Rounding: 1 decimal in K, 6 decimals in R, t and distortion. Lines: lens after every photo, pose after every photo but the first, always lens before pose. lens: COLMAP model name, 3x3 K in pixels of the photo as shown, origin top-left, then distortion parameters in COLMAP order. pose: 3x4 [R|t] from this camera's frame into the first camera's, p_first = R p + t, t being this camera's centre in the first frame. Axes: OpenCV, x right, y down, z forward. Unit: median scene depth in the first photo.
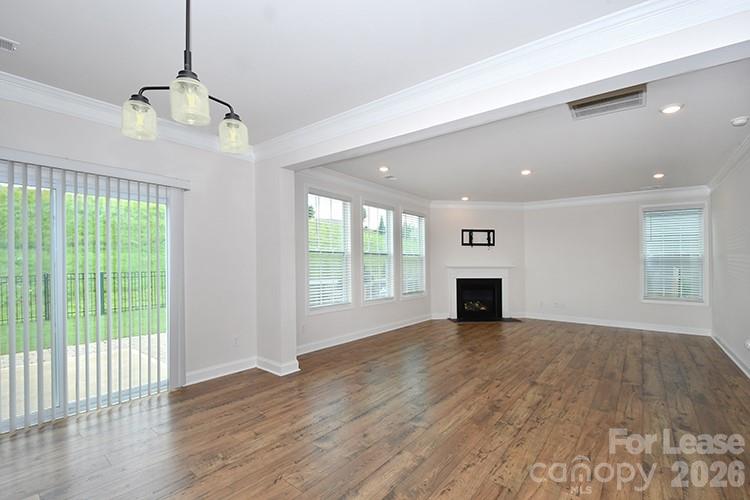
lens RADIAL K [[354.8, 0, 375.0], [0, 354.8, 250.0], [0, 0, 1]] dist [0.038617, -0.000435]
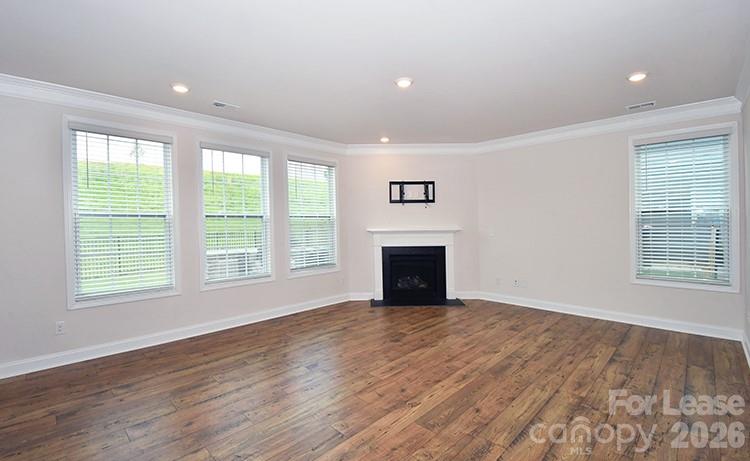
lens RADIAL K [[338.5, 0, 377.1], [0, 338.5, 219.6], [0, 0, 1]] dist [0.001779, 0.000284]
pose [[0.990422, -0.015514, -0.137197, 0.319609], [0.018970, 0.999534, 0.023920, 0.004439], [0.136762, -0.026293, 0.990255, 0.288765]]
